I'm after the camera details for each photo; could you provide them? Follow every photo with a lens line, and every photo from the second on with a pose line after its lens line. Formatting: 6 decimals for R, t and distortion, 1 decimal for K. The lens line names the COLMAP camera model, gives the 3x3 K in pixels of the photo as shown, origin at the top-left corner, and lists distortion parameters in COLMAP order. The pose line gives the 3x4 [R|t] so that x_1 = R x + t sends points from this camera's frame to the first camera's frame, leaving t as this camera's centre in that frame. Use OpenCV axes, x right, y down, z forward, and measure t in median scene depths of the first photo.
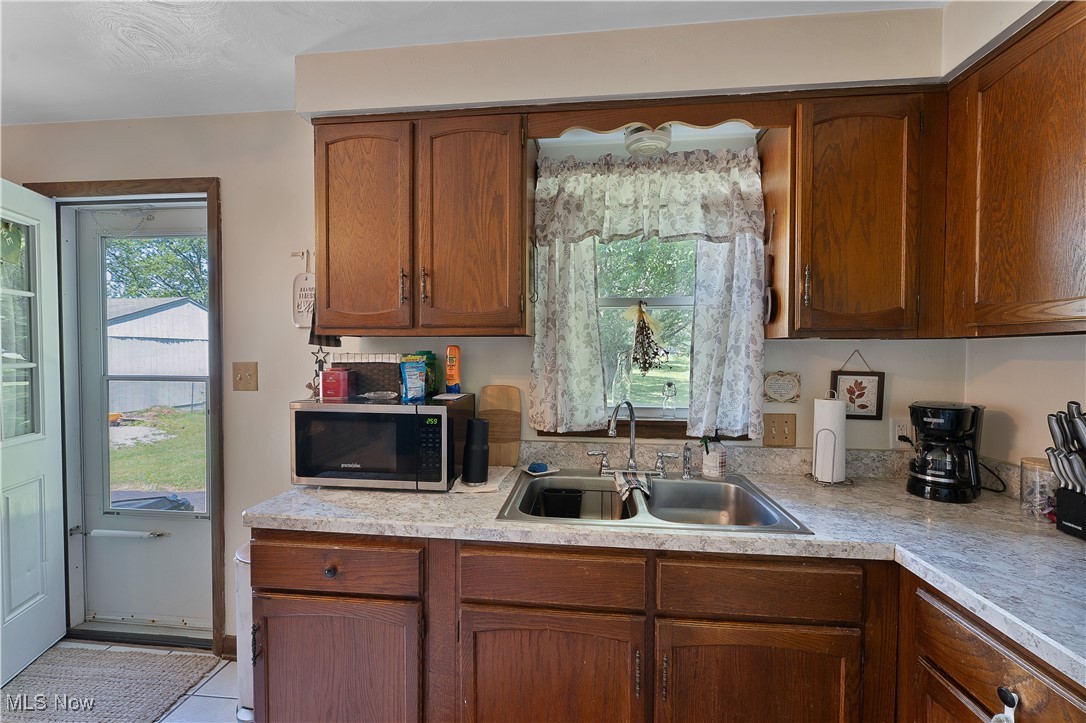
lens RADIAL K [[447.3, 0, 541.7], [0, 447.3, 360.0], [0, 0, 1]] dist [-0.001014, -0.000672]
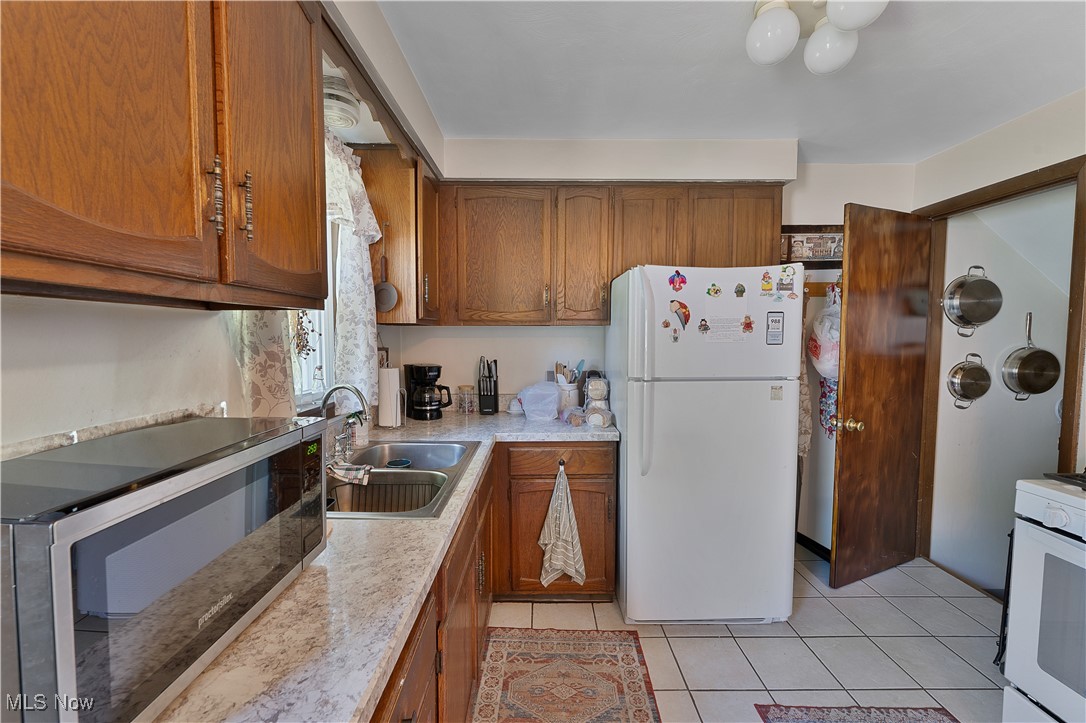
lens RADIAL K [[447.3, 0, 541.8], [0, 447.3, 360.1], [0, 0, 1]] dist [-0.001014, -0.000672]
pose [[-0.096220, -0.061055, 0.993486, -0.873317], [0.013445, 0.997946, 0.062631, -0.018948], [-0.995269, 0.019384, -0.095202, 0.743853]]
